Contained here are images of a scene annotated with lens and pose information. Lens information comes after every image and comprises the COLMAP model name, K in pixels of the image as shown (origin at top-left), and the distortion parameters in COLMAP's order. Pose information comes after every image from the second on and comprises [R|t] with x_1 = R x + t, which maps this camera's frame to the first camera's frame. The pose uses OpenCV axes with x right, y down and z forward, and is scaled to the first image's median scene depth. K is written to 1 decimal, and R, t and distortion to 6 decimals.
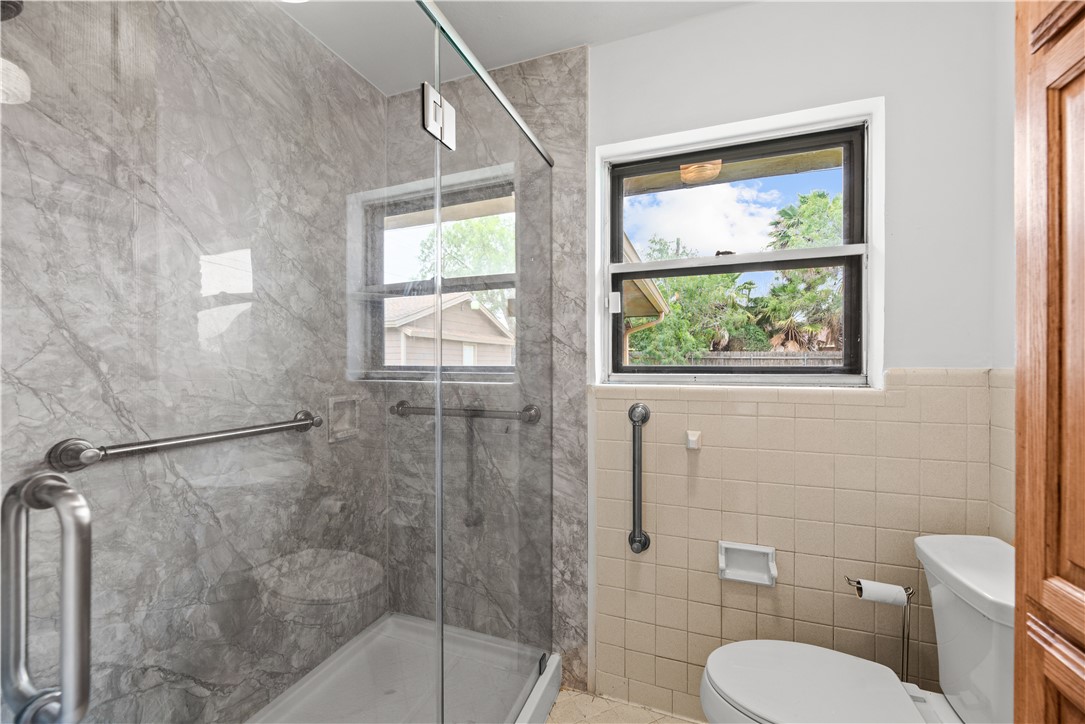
lens RADIAL K [[435.3, 0, 542.6], [0, 435.3, 367.5], [0, 0, 1]] dist [0.000322, 0.000120]
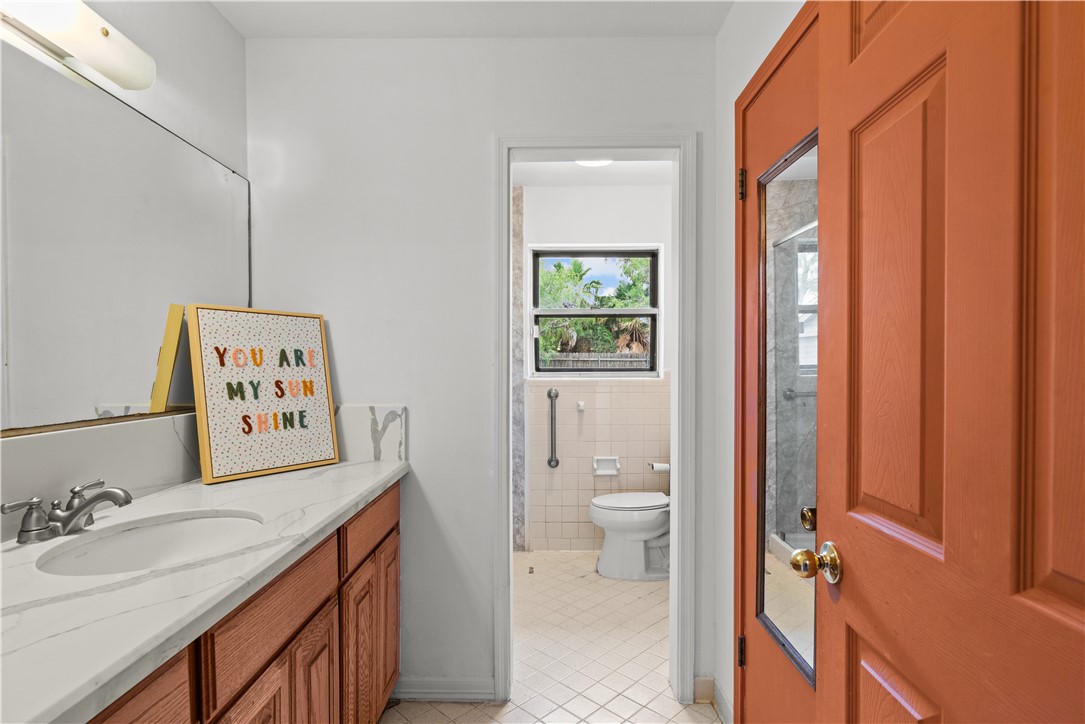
lens RADIAL K [[540.3, 0, 541.6], [0, 540.3, 376.6], [0, 0, 1]] dist [-0.000043, -0.000631]
pose [[0.941334, -0.007201, 0.337399, -0.561971], [0.003346, 0.999922, 0.012005, 0.004948], [-0.337459, -0.010172, 0.941285, -1.073431]]
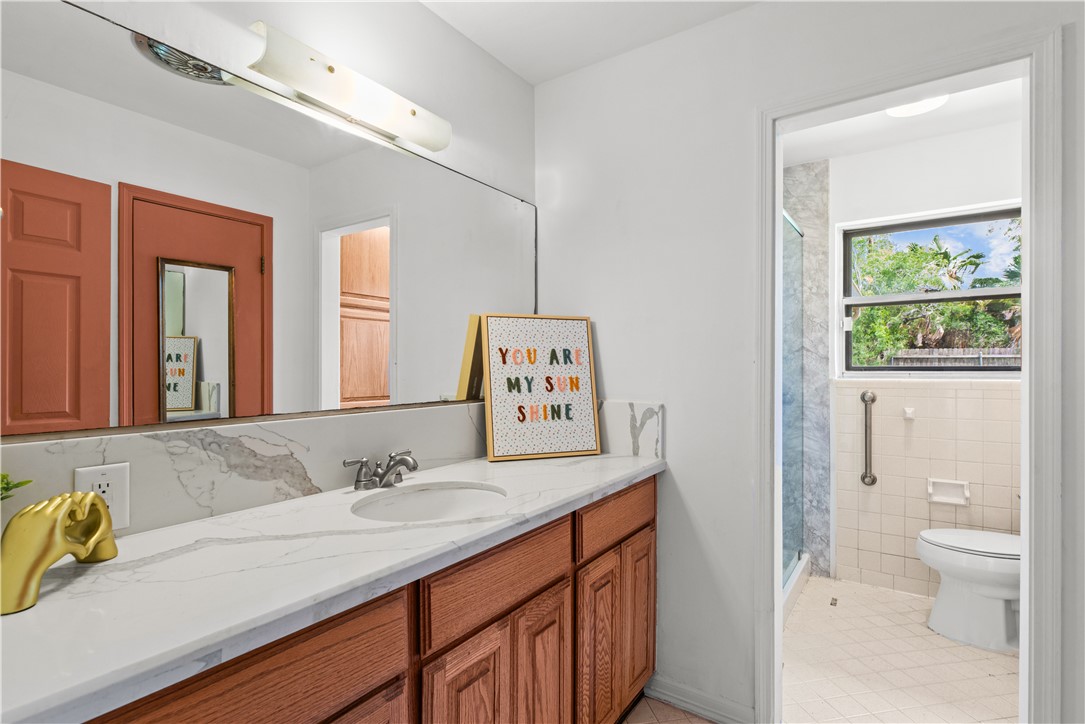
lens RADIAL K [[525.6, 0, 542.1], [0, 525.6, 368.1], [0, 0, 1]] dist [0.001324, -0.000336]
pose [[0.968471, -0.000286, -0.249126, -0.412471], [-0.000492, 0.999995, -0.003060, 0.008334], [0.249126, 0.003086, 0.968466, -1.039610]]
